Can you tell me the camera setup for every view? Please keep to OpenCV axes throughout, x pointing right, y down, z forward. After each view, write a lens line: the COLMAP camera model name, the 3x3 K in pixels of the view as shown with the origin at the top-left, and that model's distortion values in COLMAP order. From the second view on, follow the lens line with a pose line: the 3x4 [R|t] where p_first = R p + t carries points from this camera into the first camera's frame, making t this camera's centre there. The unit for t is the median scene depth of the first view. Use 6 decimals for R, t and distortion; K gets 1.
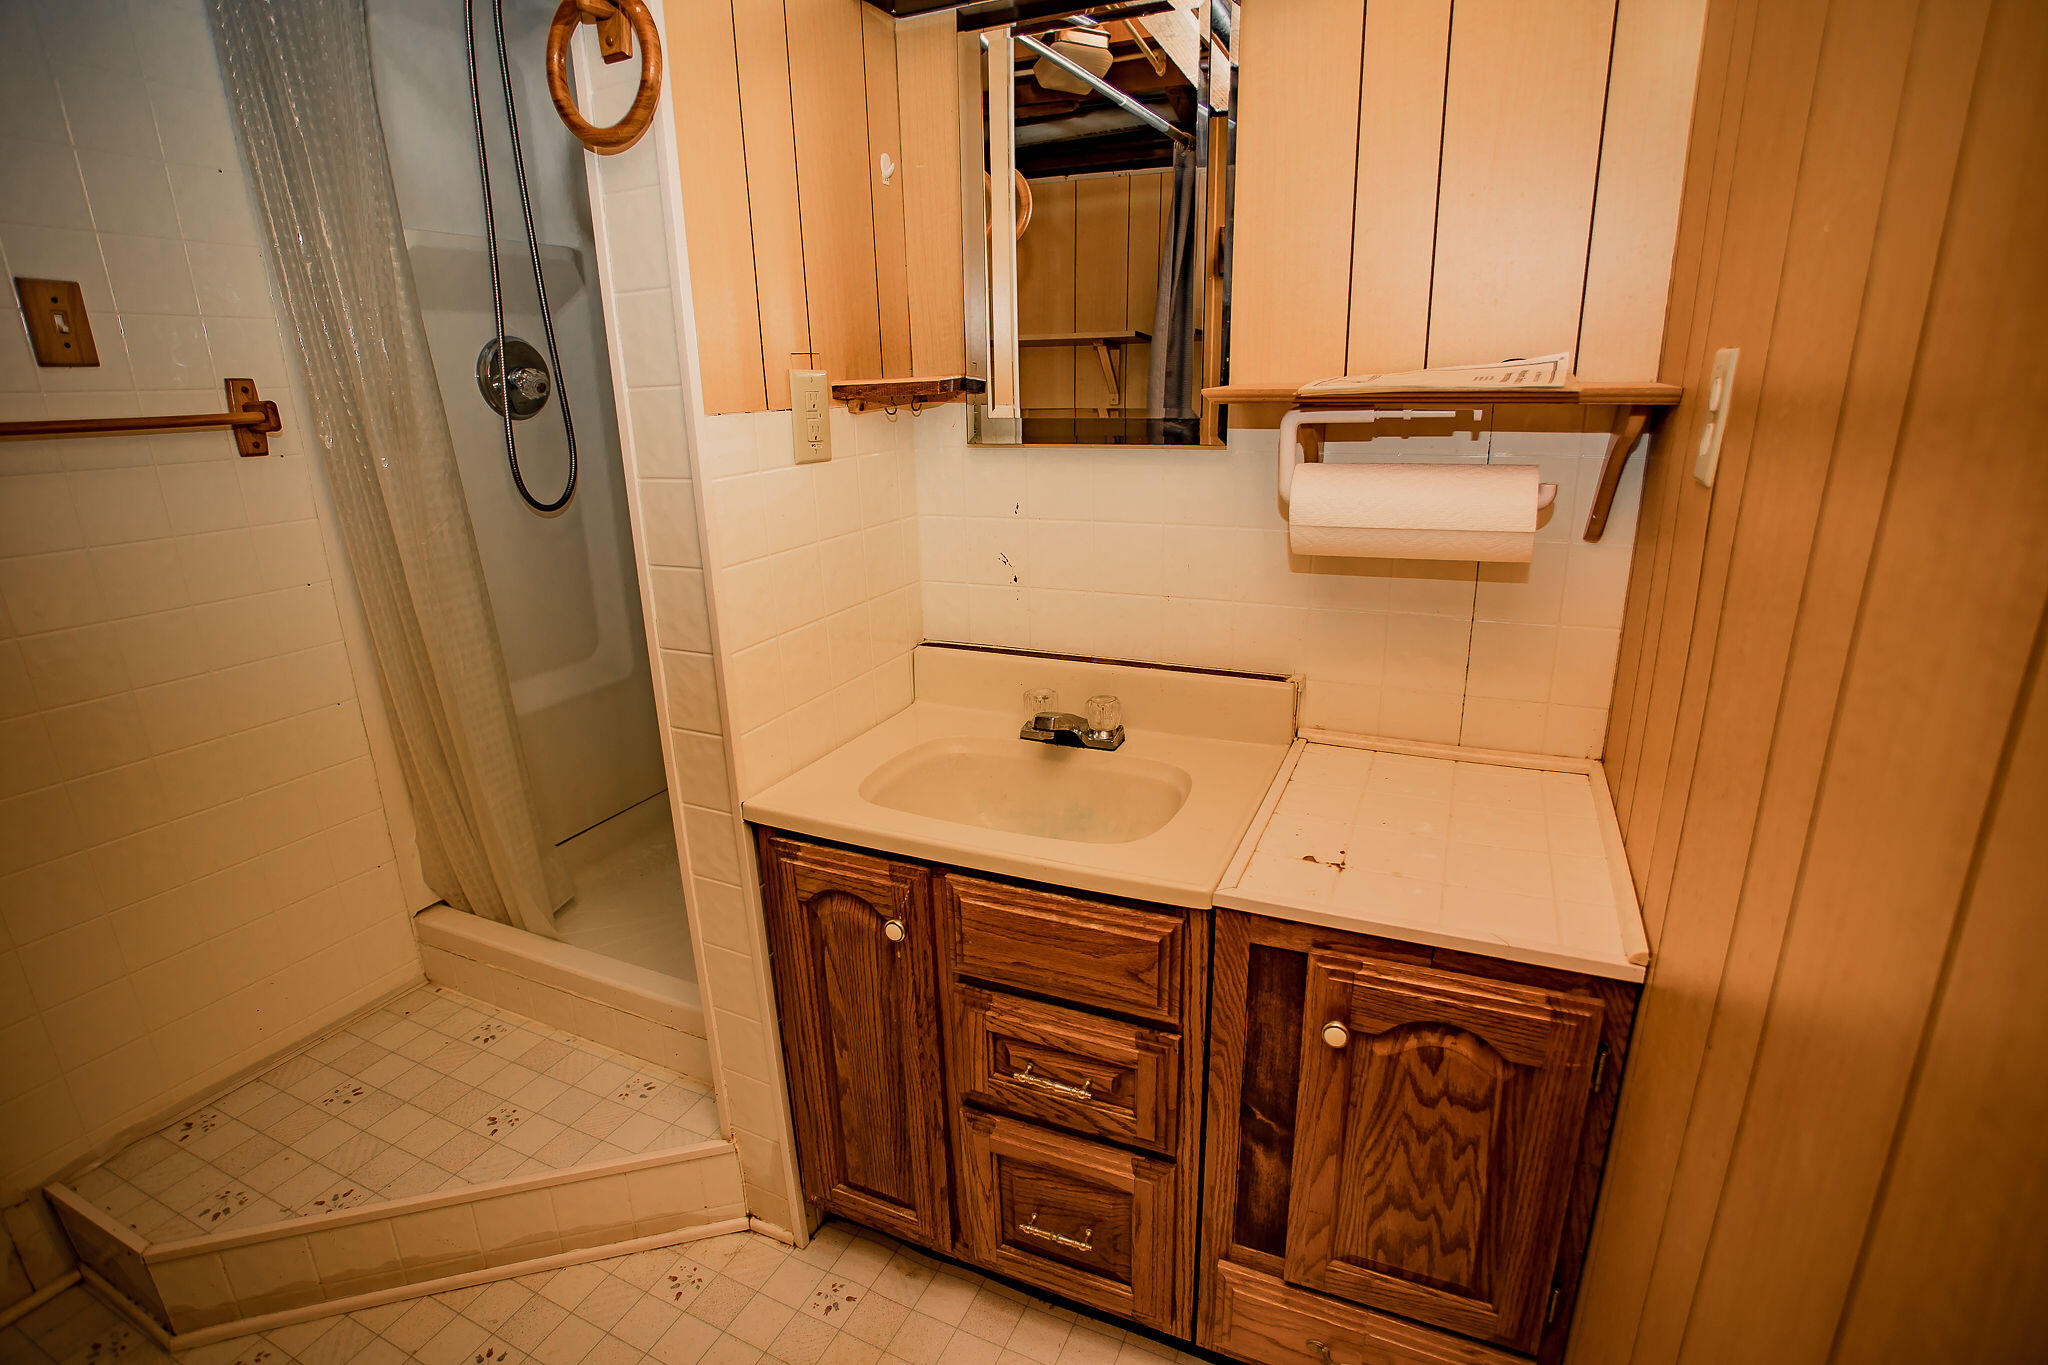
lens RADIAL K [[973.1, 0, 1017.7], [0, 973.1, 688.2], [0, 0, 1]] dist [-0.052572, 0.018229]
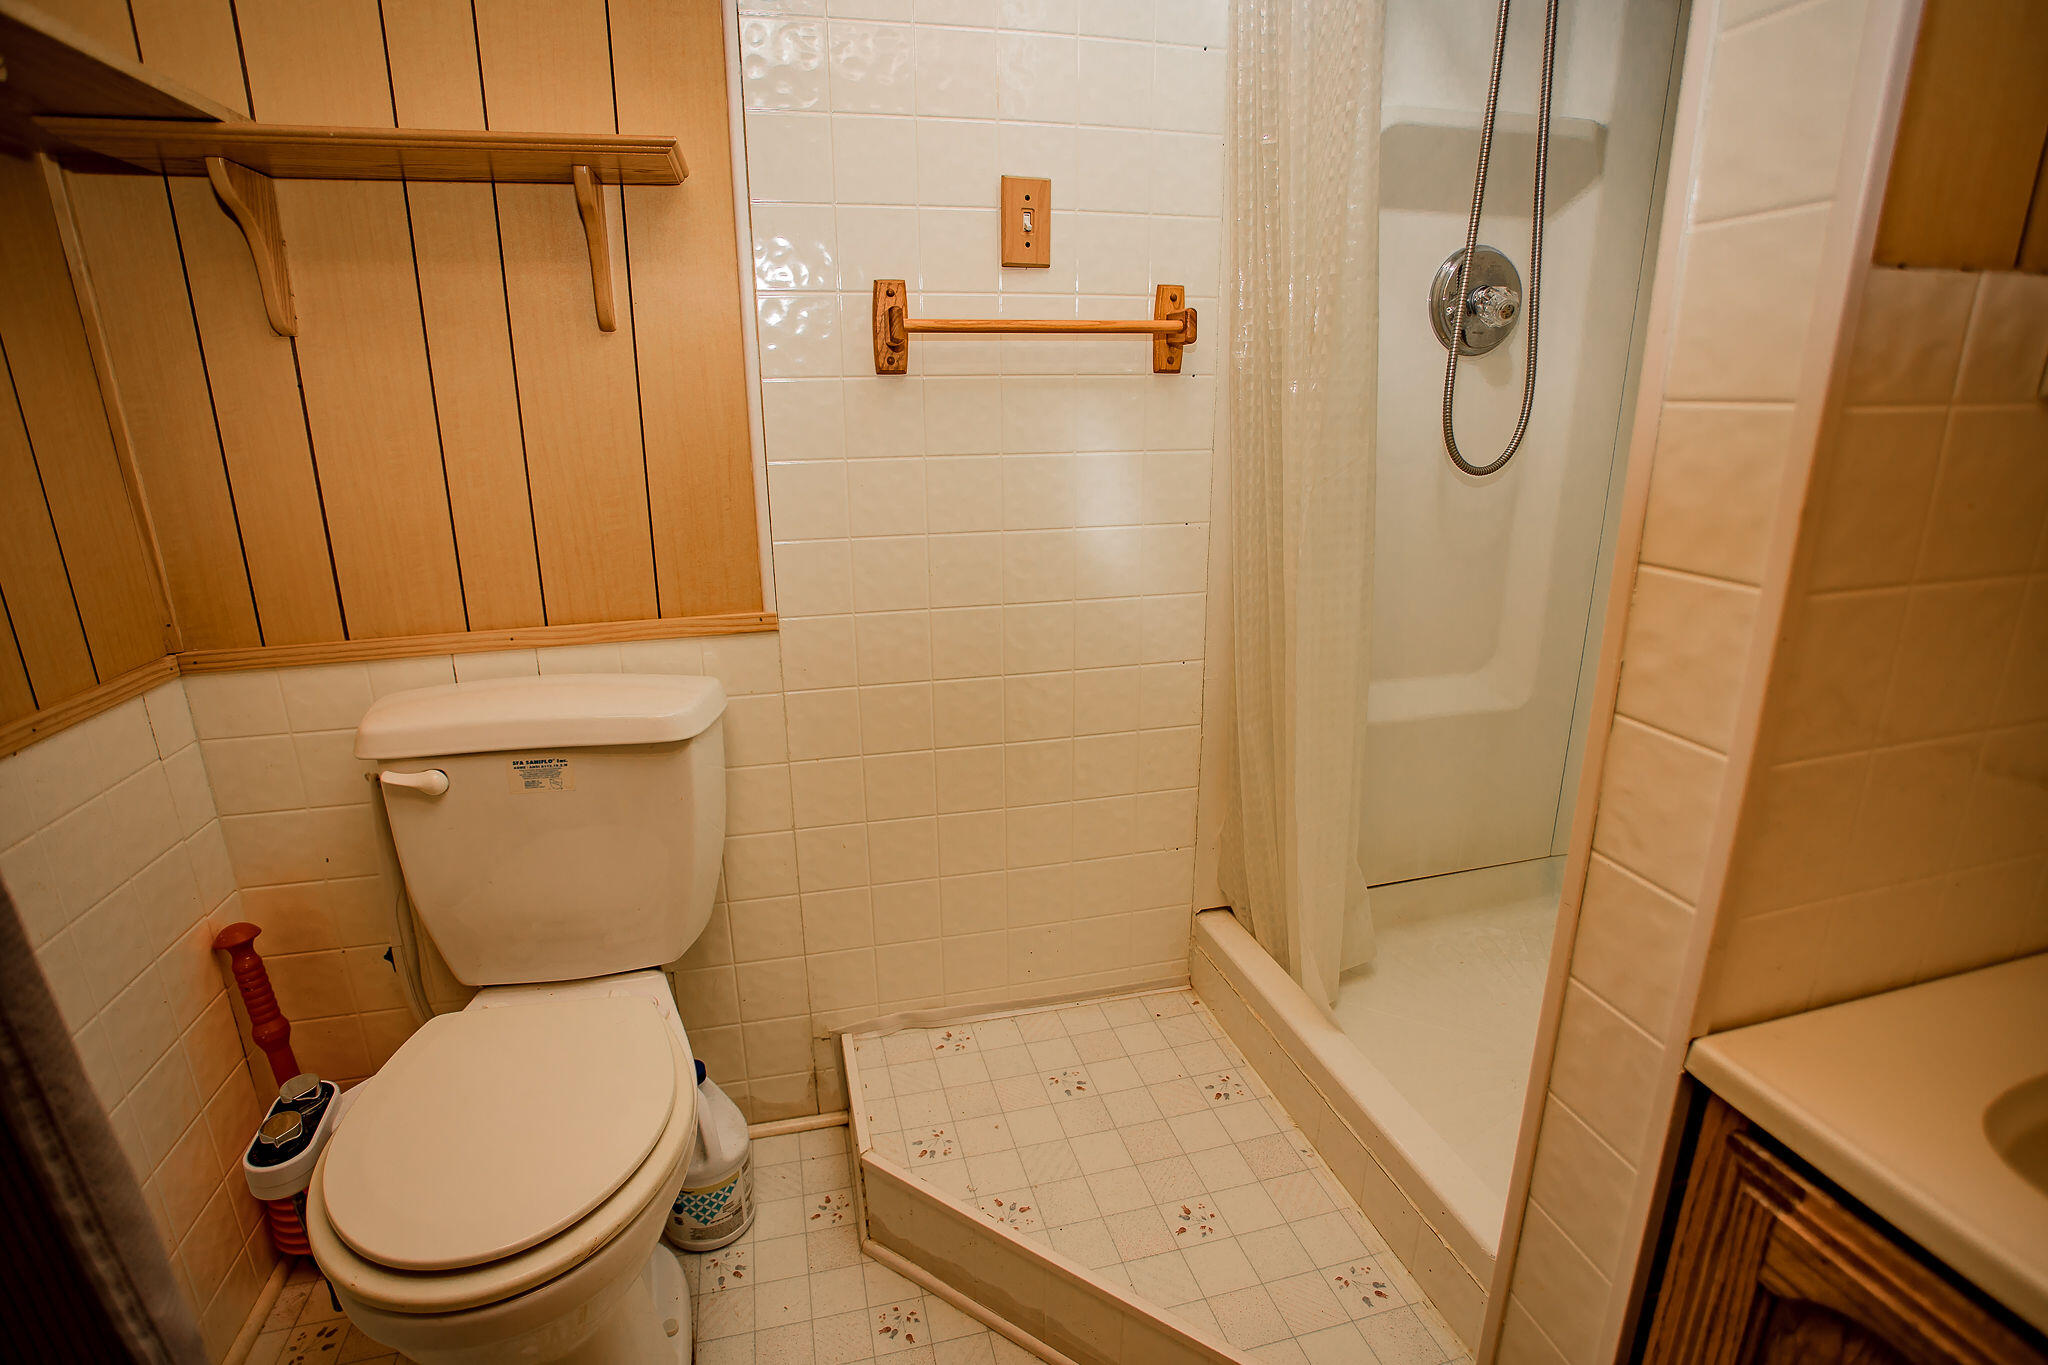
lens RADIAL K [[973.1, 0, 1017.7], [0, 973.1, 688.2], [0, 0, 1]] dist [-0.052572, 0.018229]
pose [[0.631431, 0.236260, -0.738563, -0.146798], [-0.227607, 0.966970, 0.114734, -0.029415], [0.741275, 0.095656, 0.664350, 0.308594]]
